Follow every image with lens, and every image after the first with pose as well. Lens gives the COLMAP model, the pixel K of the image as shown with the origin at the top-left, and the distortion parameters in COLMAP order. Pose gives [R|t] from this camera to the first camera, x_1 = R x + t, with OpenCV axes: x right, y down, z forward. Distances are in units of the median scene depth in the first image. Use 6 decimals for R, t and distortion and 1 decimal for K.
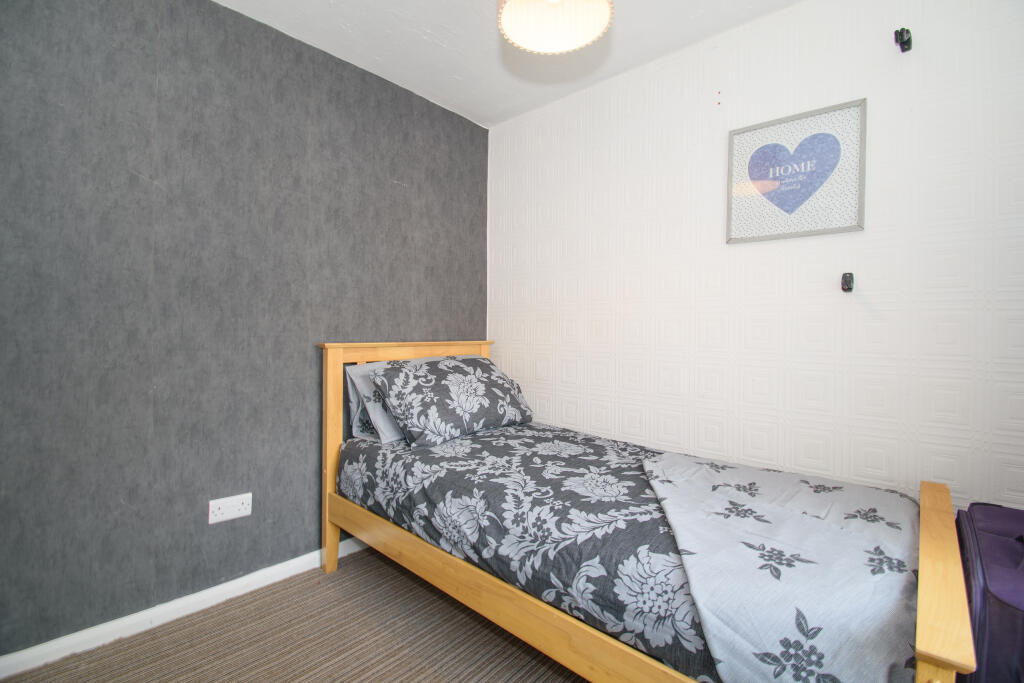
lens RADIAL K [[457.9, 0, 520.6], [0, 457.9, 333.3], [0, 0, 1]] dist [0.014265, -0.022494]
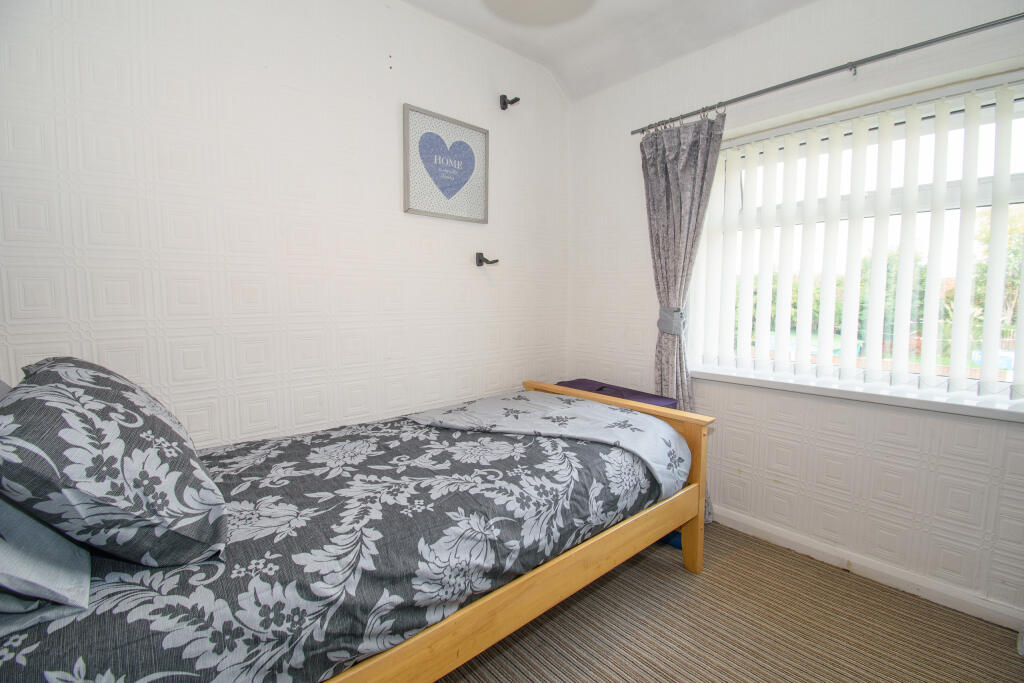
lens RADIAL K [[457.9, 0, 520.6], [0, 457.9, 333.3], [0, 0, 1]] dist [0.014265, -0.022494]
pose [[0.110922, -0.090419, 0.989707, -0.745226], [0.012188, 0.995902, 0.089618, -0.008919], [-0.993754, 0.002122, 0.111570, 0.765611]]
